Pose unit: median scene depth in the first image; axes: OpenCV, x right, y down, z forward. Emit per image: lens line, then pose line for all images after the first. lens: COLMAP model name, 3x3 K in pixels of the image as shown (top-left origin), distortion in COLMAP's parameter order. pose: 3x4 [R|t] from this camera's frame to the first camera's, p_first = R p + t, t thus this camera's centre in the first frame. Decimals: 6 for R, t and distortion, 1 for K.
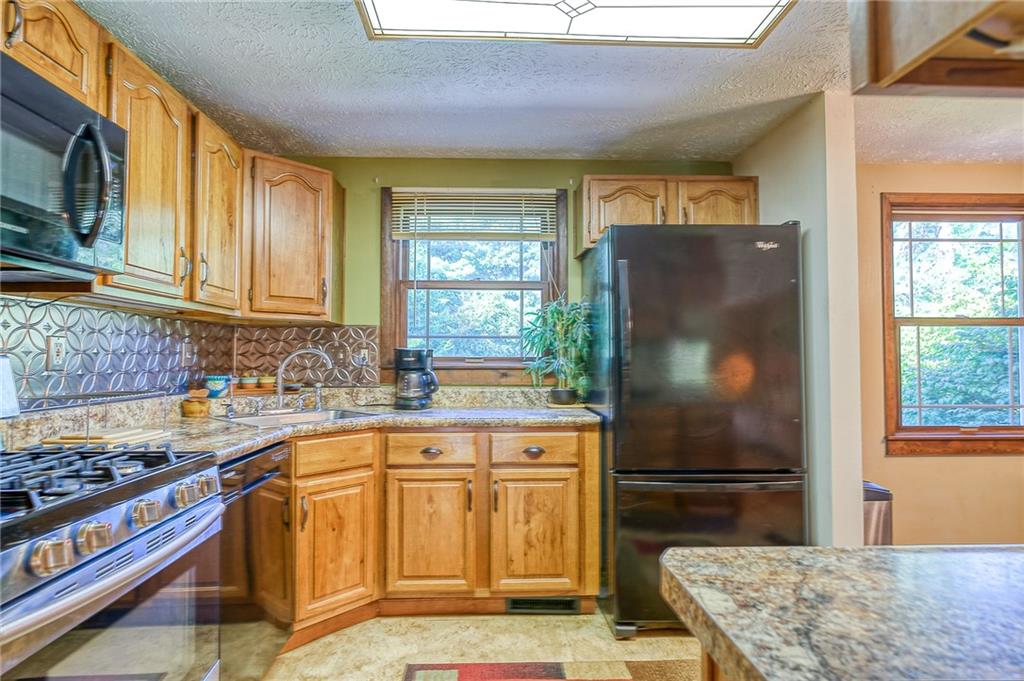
lens RADIAL K [[561.5, 0, 512.0], [0, 561.5, 340.5], [0, 0, 1]] dist [-0.000899, 0.000026]
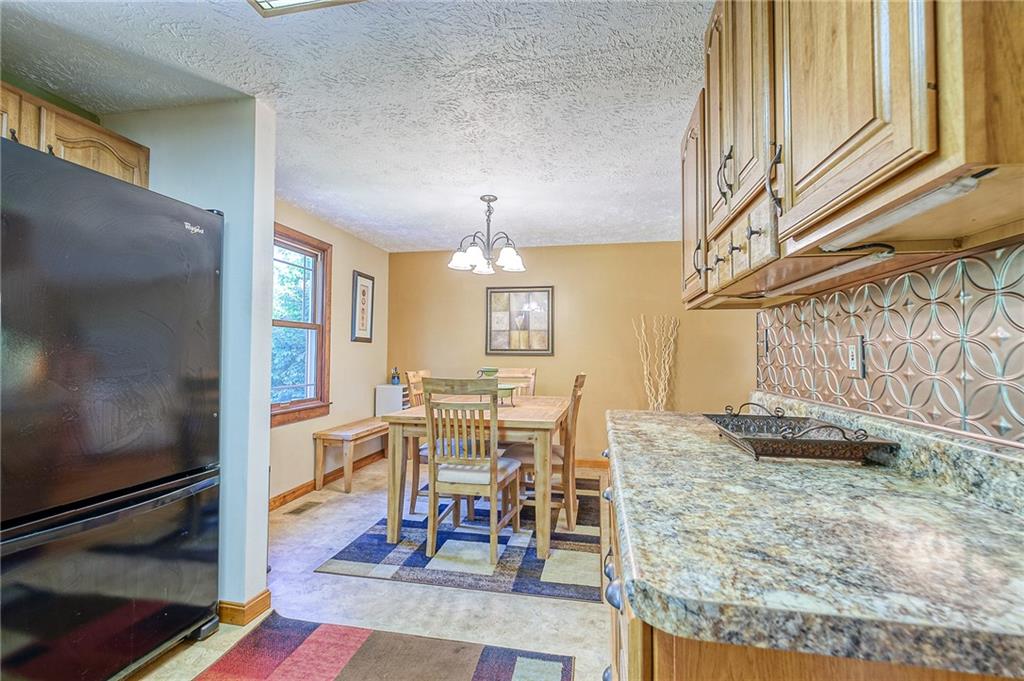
lens RADIAL K [[448.2, 0, 512.0], [0, 448.2, 340.5], [0, 0, 1]] dist [-0.000951, 0.000204]
pose [[0.250948, 0.029546, 0.967550, -0.142554], [-0.036925, 0.999099, -0.020932, 0.012346], [-0.967296, -0.030474, 0.251813, 0.351149]]
